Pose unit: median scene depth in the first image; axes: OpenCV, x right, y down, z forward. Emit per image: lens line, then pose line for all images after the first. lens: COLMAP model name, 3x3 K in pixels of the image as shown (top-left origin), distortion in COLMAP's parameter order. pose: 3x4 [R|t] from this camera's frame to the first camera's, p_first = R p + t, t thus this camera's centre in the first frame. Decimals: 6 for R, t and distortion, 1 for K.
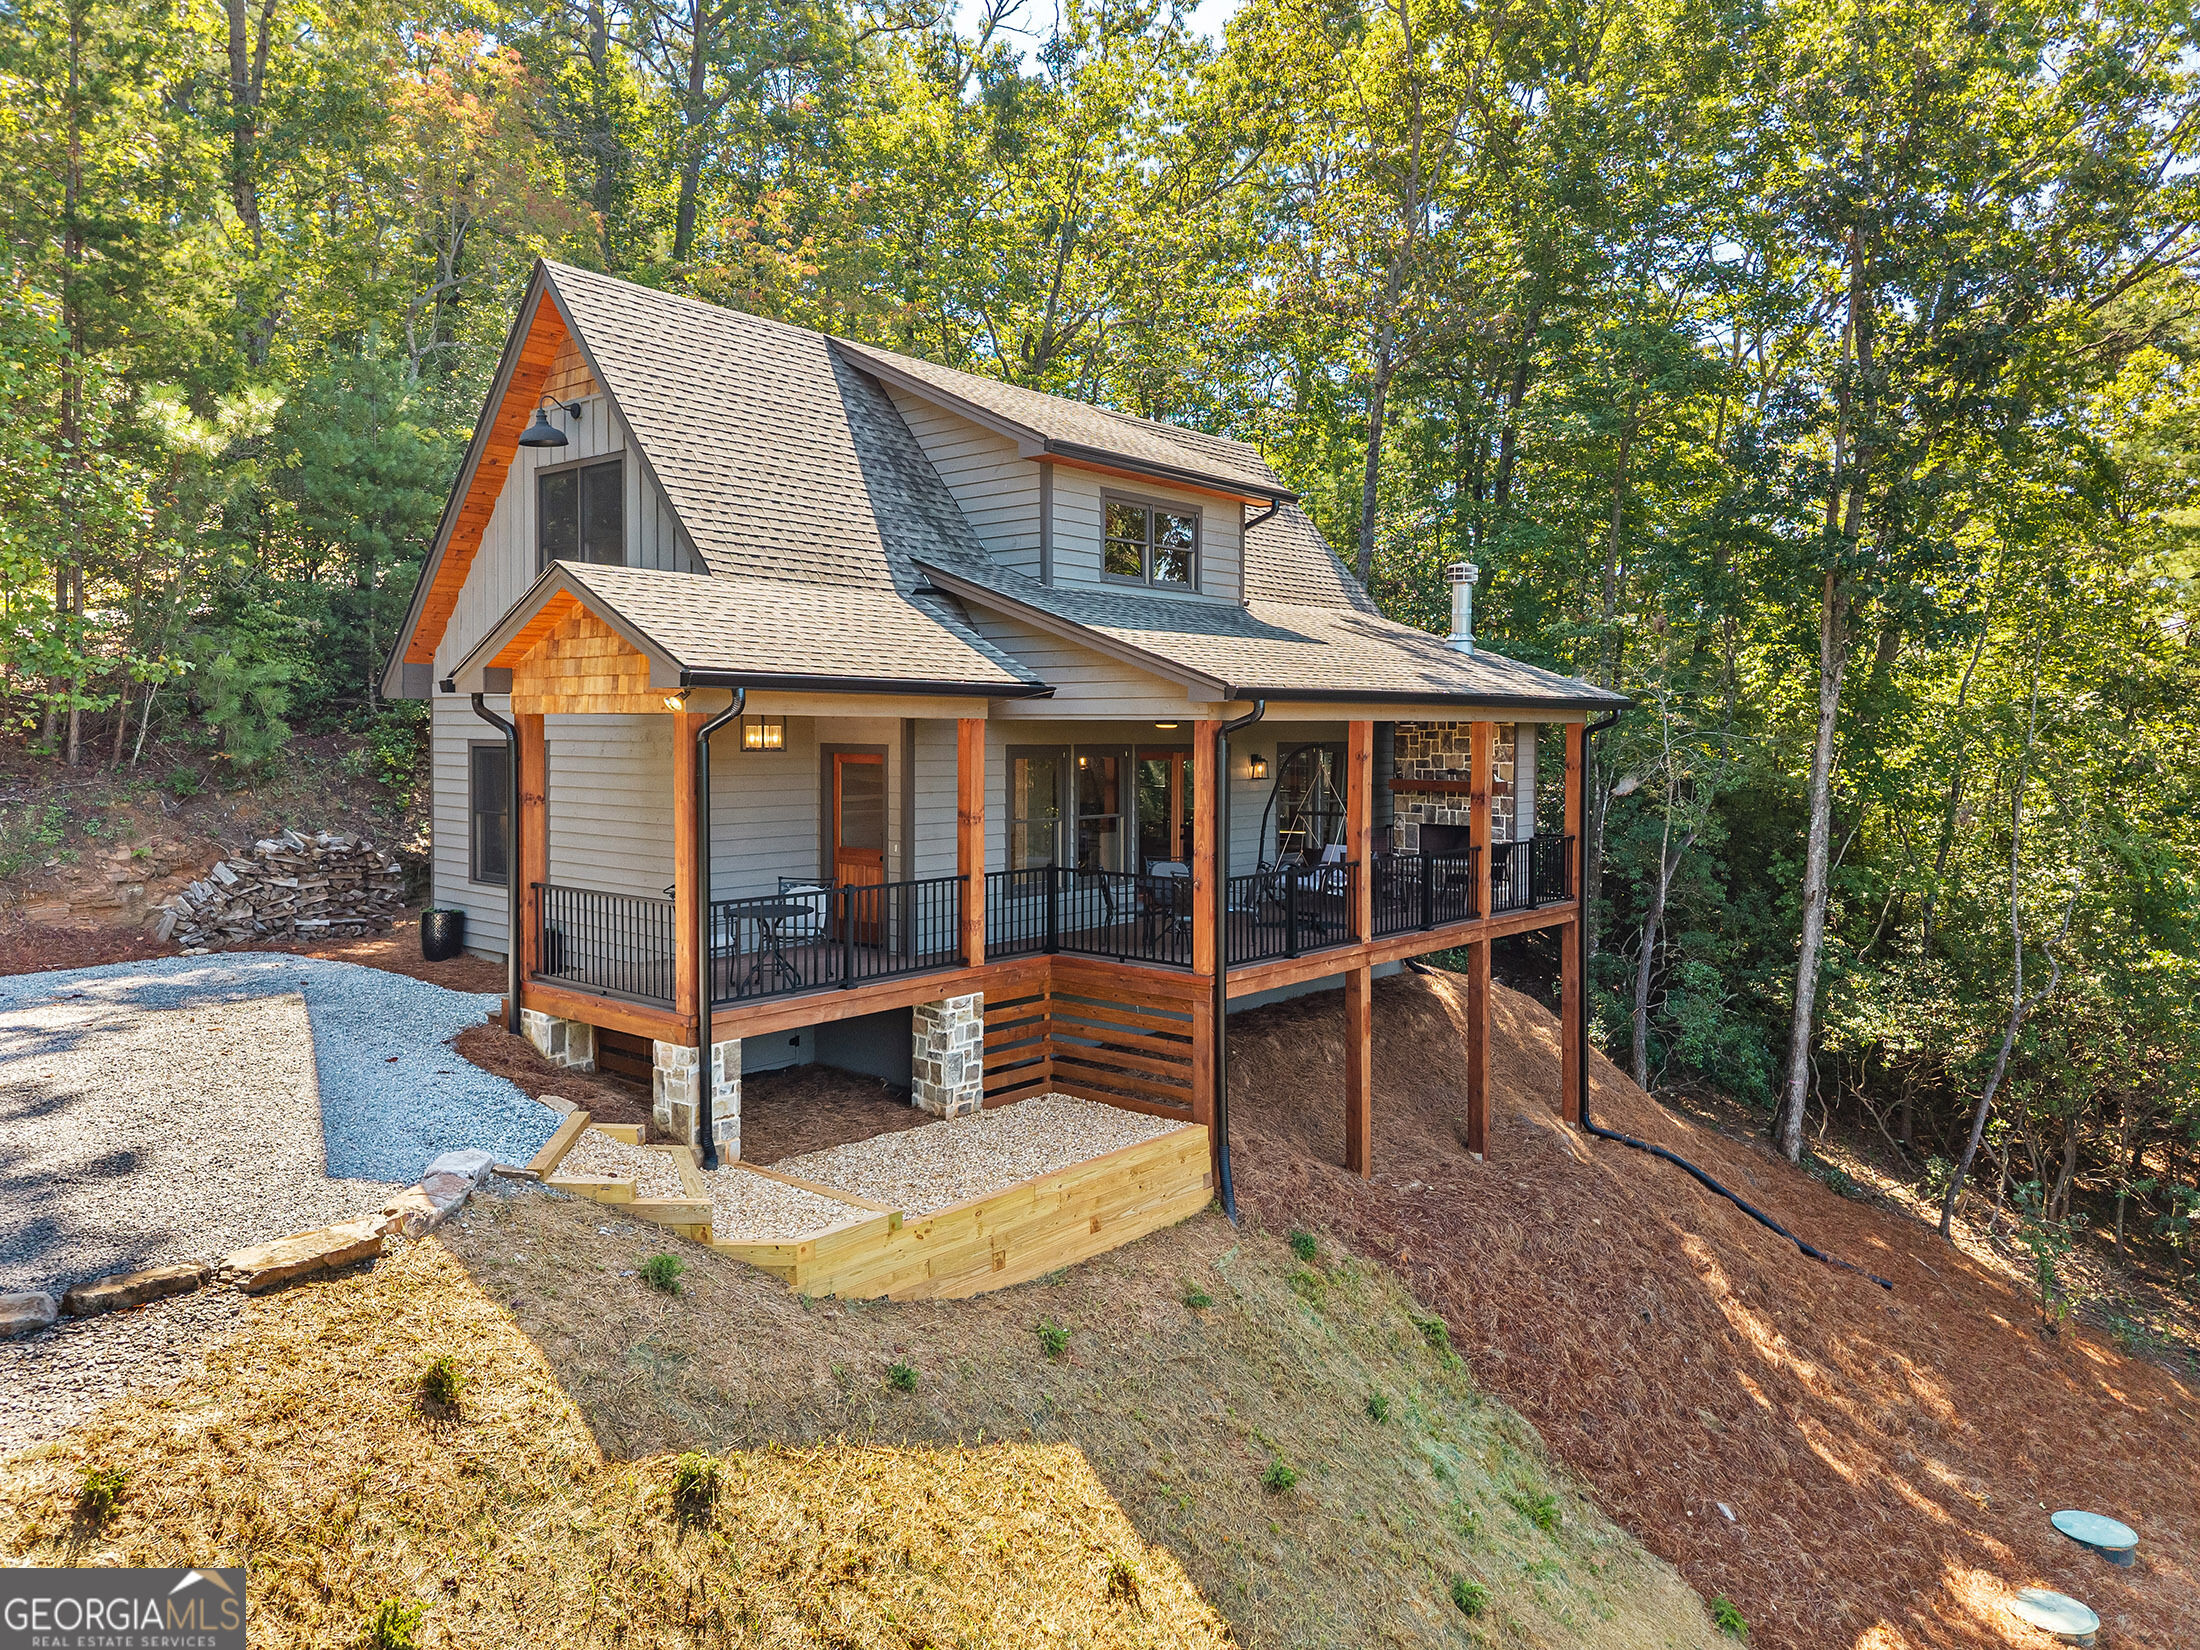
lens RADIAL K [[1515.1, 0, 1100.0], [0, 1515.1, 825.0], [0, 0, 1]] dist [0.001707, 0.000024]
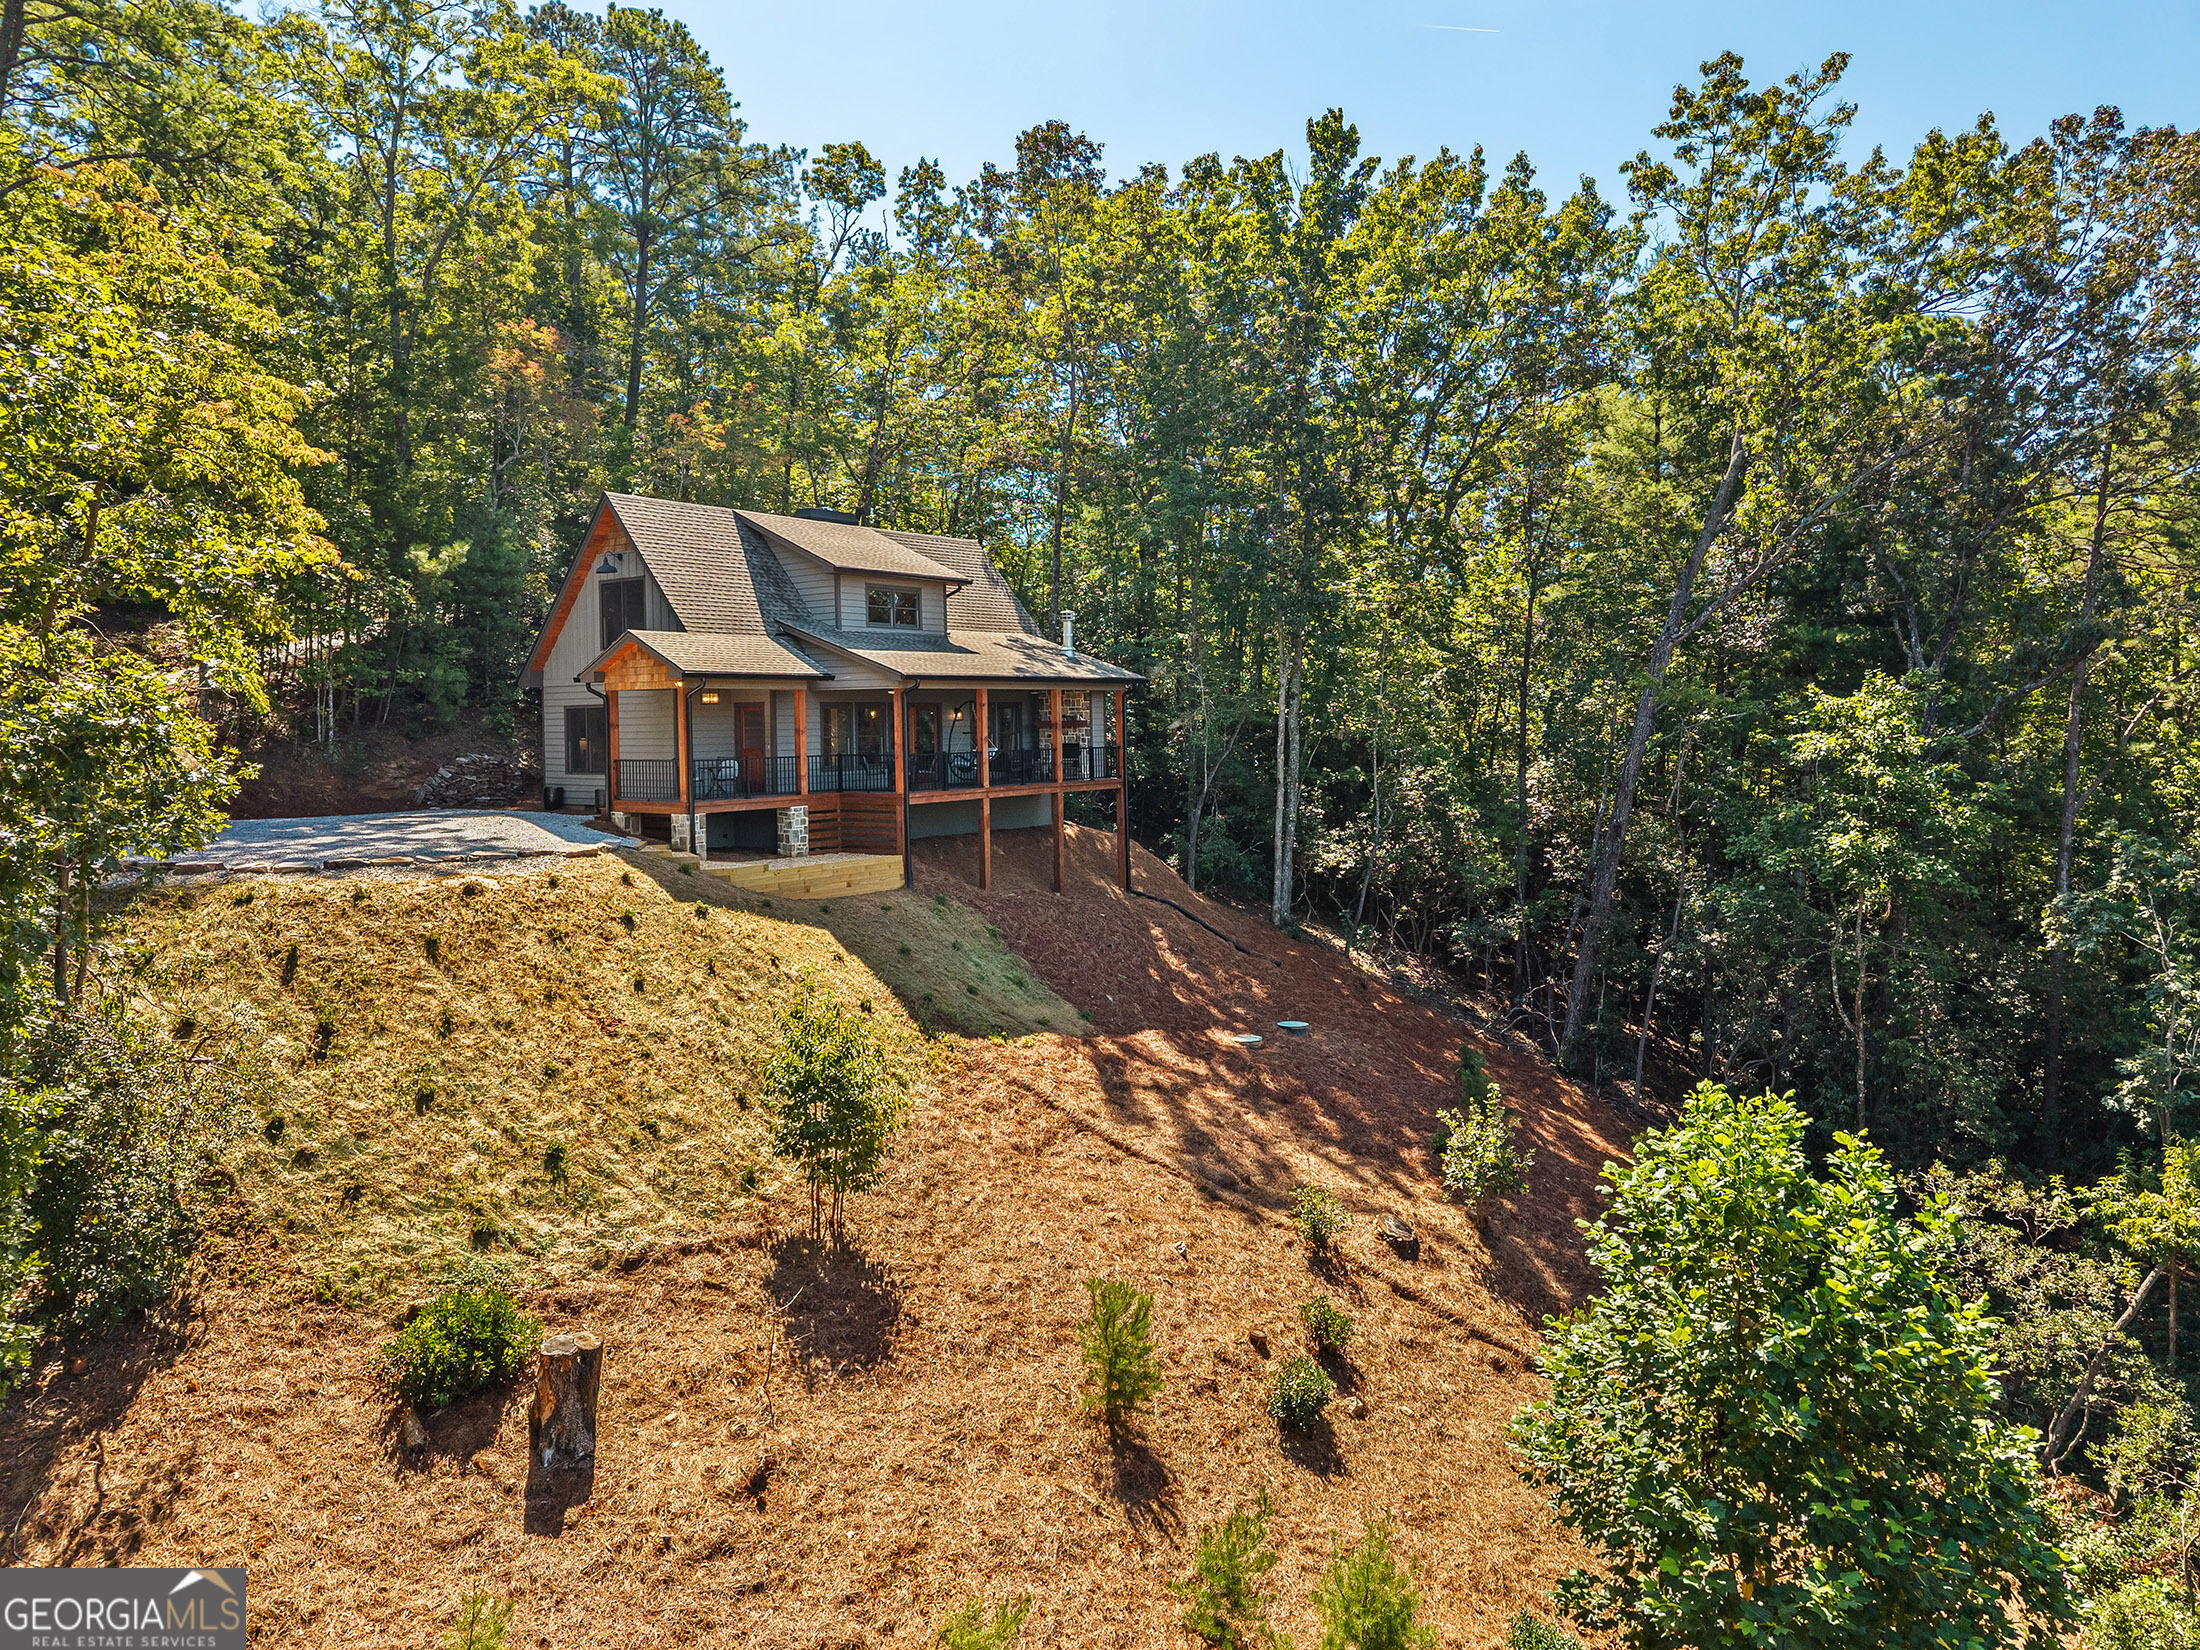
lens RADIAL K [[1525.6, 0, 1173.2], [0, 1525.6, 799.9], [0, 0, 1]] dist [-0.000433, -0.000352]
pose [[0.995179, -0.025576, 0.094678, 0.254391], [0.026614, 0.999599, -0.009717, 0.134188], [-0.094391, 0.012190, 0.995461, -1.362452]]
